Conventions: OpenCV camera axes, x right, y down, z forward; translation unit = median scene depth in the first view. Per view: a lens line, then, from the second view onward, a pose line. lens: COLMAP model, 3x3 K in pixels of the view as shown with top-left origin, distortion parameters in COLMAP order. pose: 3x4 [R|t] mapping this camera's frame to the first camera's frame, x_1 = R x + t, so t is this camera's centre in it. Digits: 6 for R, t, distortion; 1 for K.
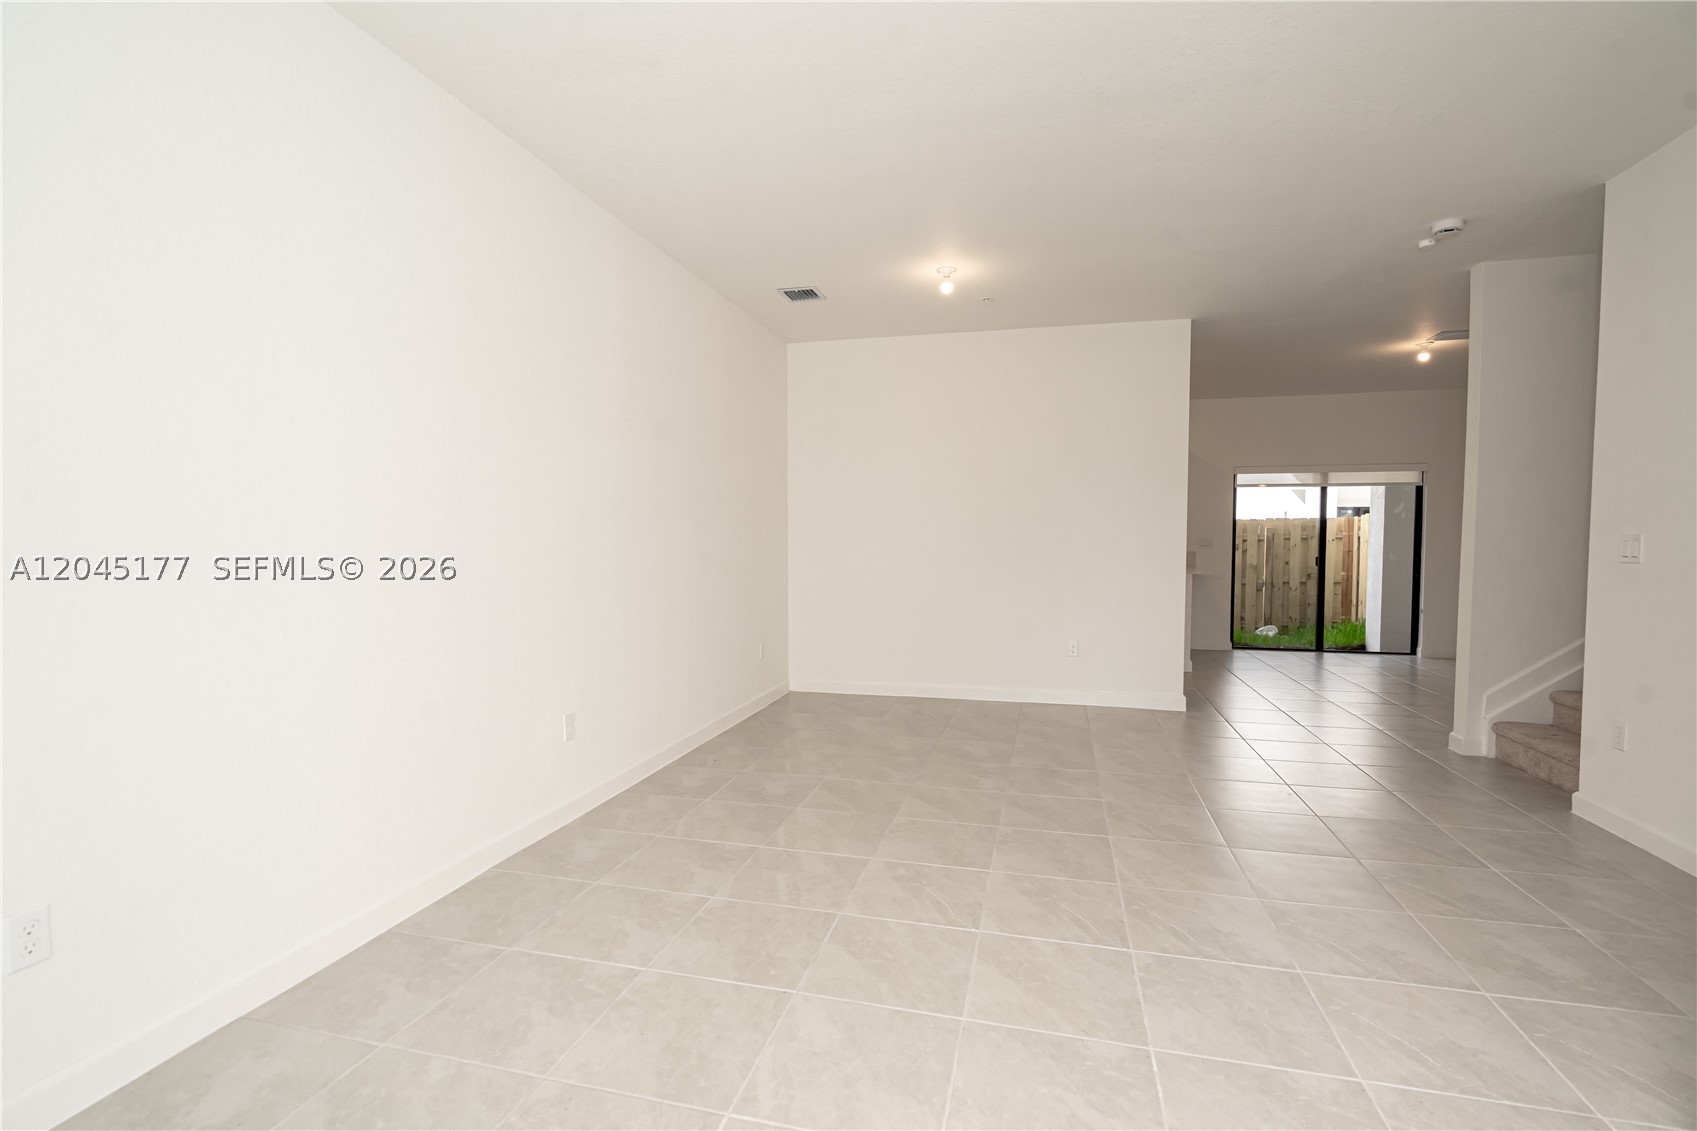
lens RADIAL K [[774.4, 0, 852.6], [0, 774.4, 570.0], [0, 0, 1]] dist [-0.002186, 0.000905]
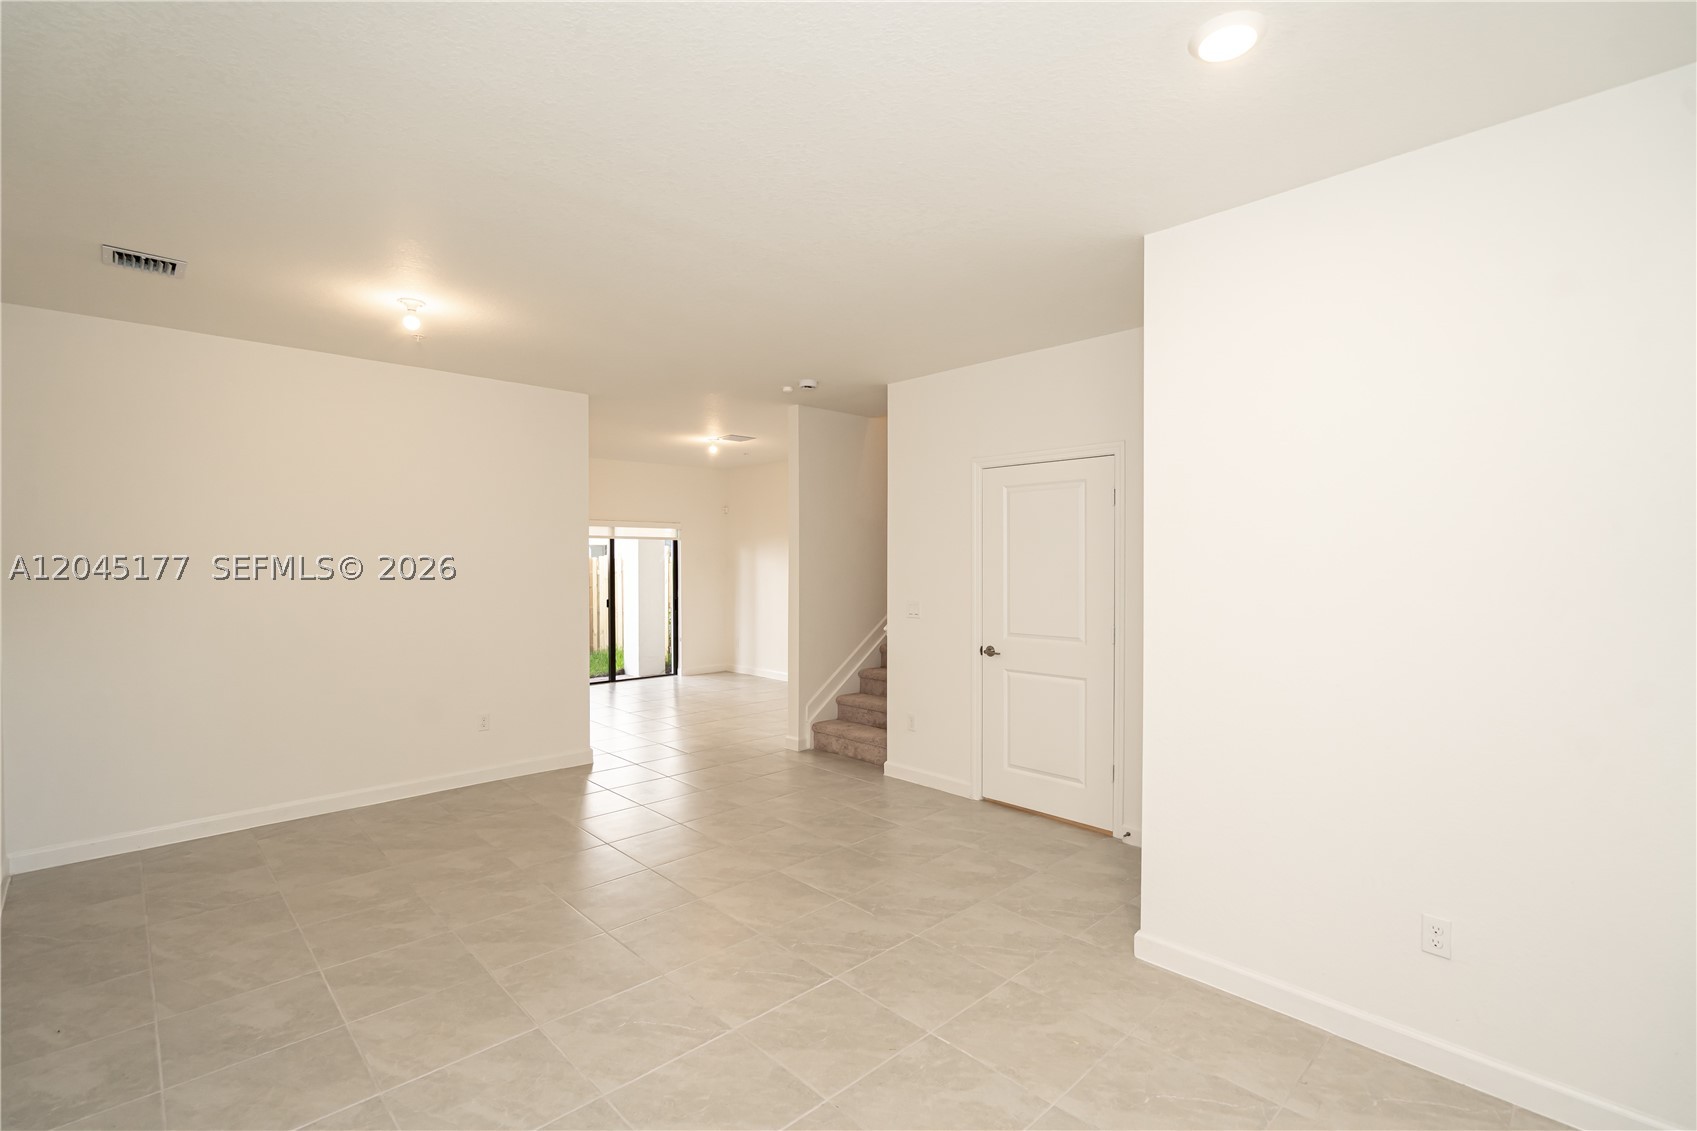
lens RADIAL K [[774.4, 0, 852.6], [0, 774.4, 570.0], [0, 0, 1]] dist [-0.002186, 0.000905]
pose [[0.520277, -0.013628, 0.853889, -0.383945], [0.033962, 0.999412, -0.004742, -0.085422], [-0.853322, 0.031468, 0.520434, 0.182337]]
